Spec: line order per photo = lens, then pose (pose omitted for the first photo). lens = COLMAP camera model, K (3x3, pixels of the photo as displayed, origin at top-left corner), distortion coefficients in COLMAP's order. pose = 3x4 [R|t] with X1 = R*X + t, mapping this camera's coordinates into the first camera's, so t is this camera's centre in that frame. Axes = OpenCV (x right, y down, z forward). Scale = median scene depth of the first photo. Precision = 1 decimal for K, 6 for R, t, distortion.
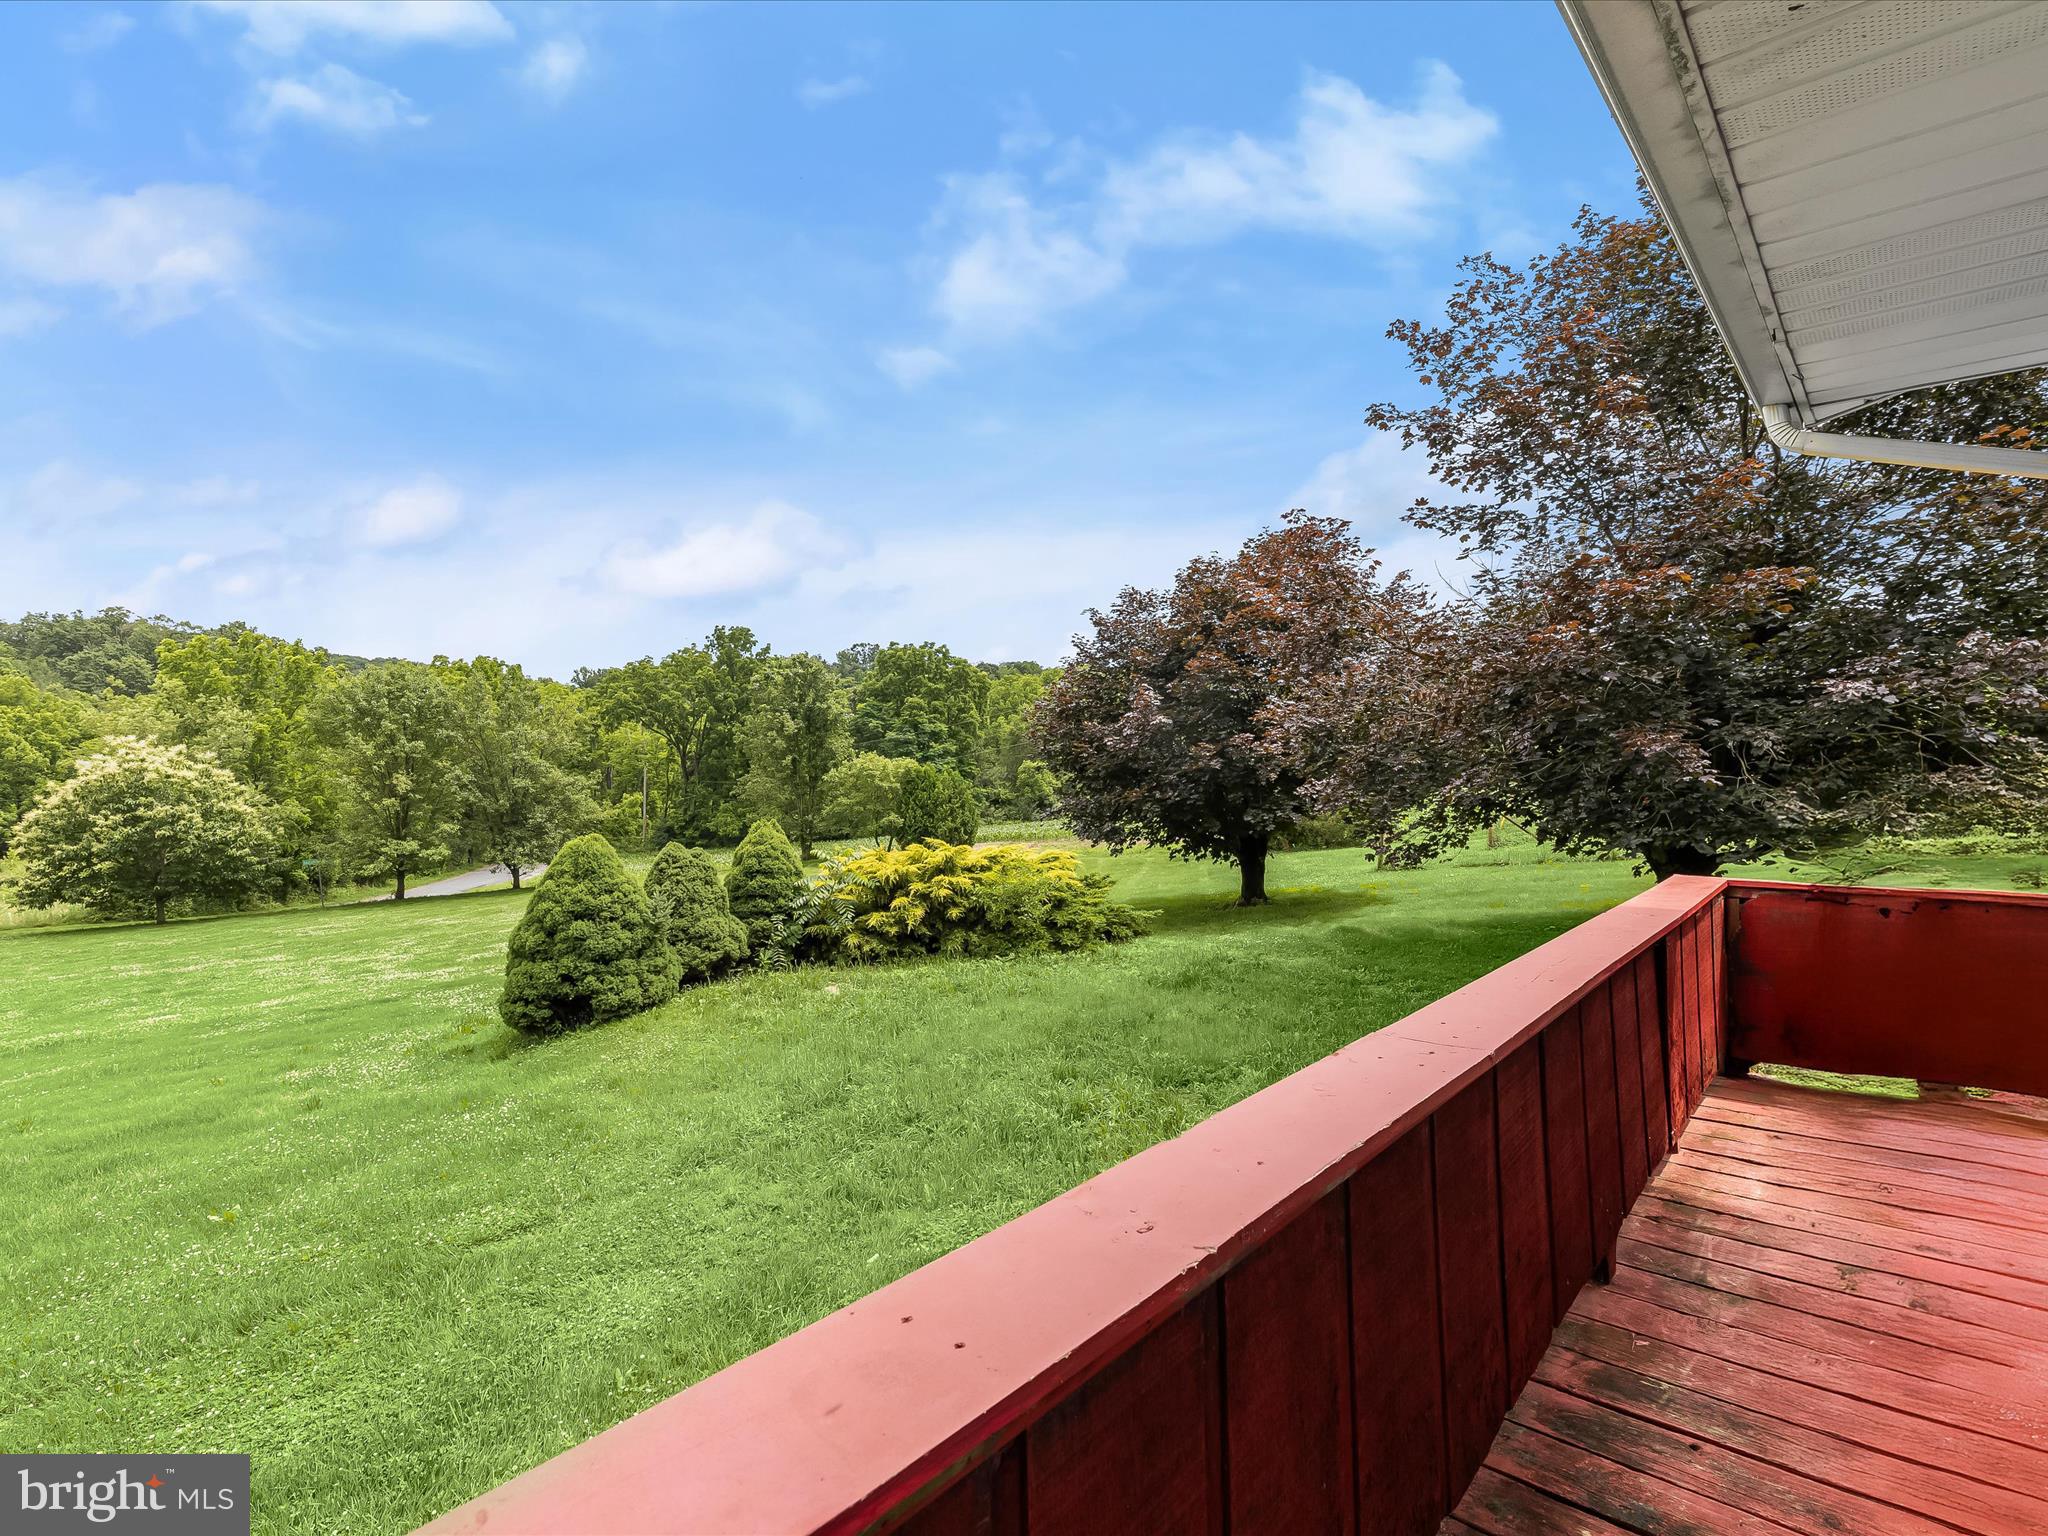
lens RADIAL K [[1029.7, 0, 1017.2], [0, 1029.7, 770.7], [0, 0, 1]] dist [0.005852, -0.000995]
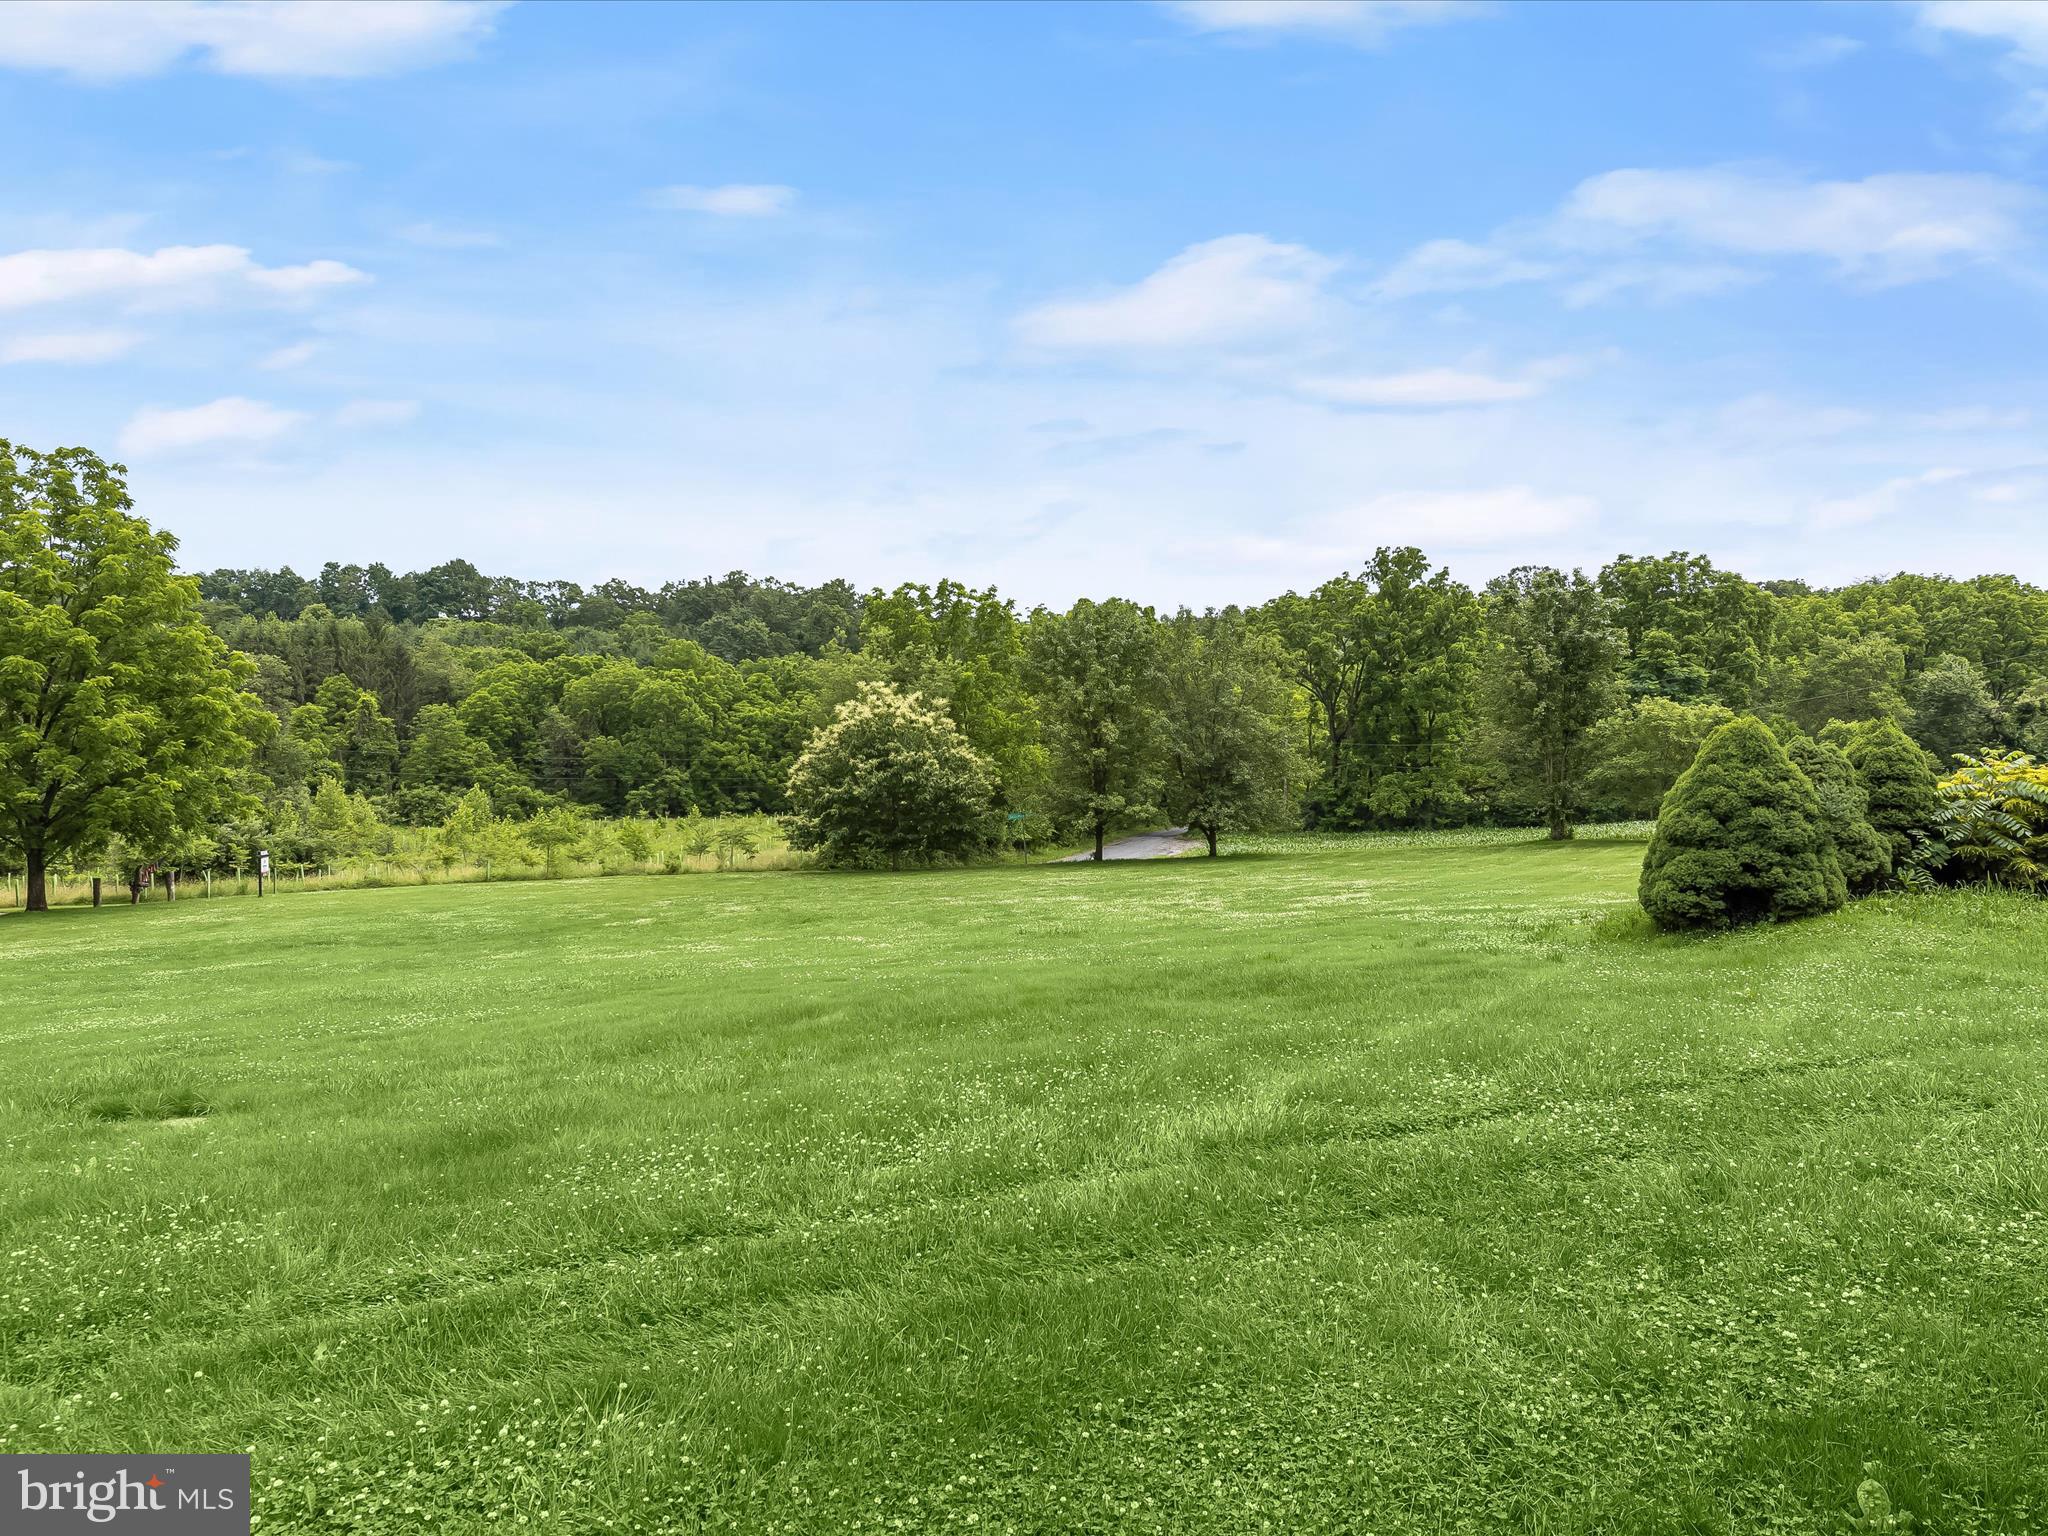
lens RADIAL K [[1354.1, 0, 1013.7], [0, 1354.1, 765.5], [0, 0, 1]] dist [0.008543, 0.001952]
pose [[0.880453, 0.014398, -0.473914, -0.118750], [-0.007378, 0.999834, 0.016669, 0.025349], [0.474075, -0.011180, 0.880413, -0.102180]]
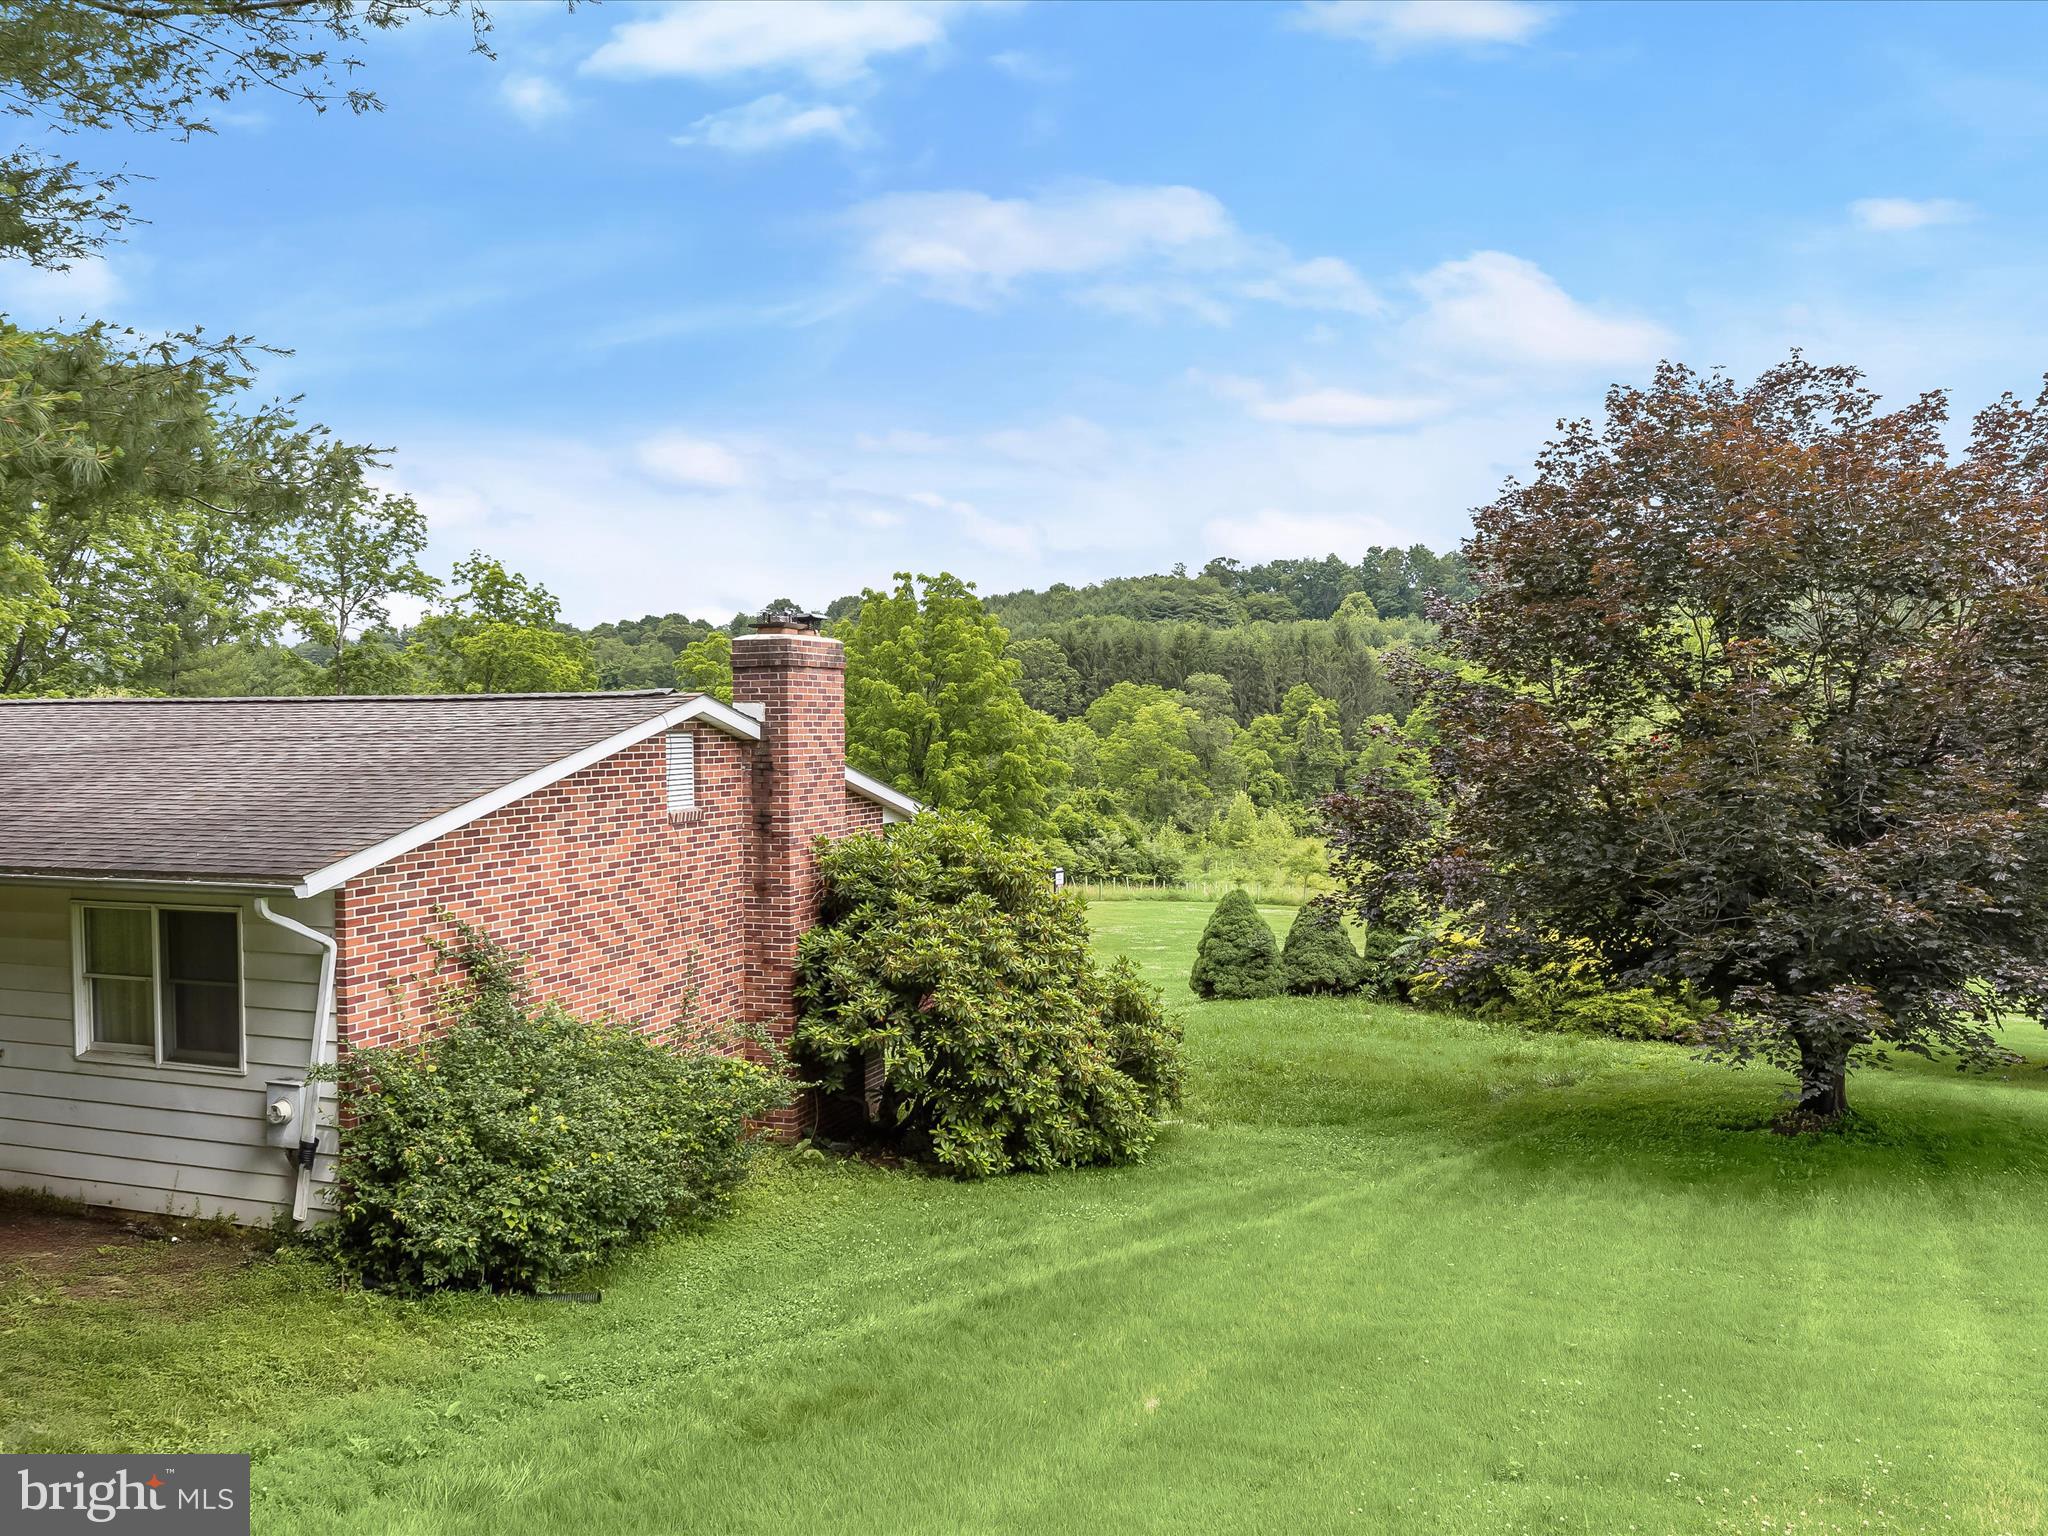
lens RADIAL K [[1640.4, 0, 1024.0], [0, 1640.4, 768.0], [0, 0, 1]] dist [0.002579, 0.000497]
pose [[0.357285, 0.035941, -0.933304, 0.542993], [-0.013184, 0.999354, 0.033437, -0.061074], [0.933902, 0.000358, 0.357528, -0.073182]]
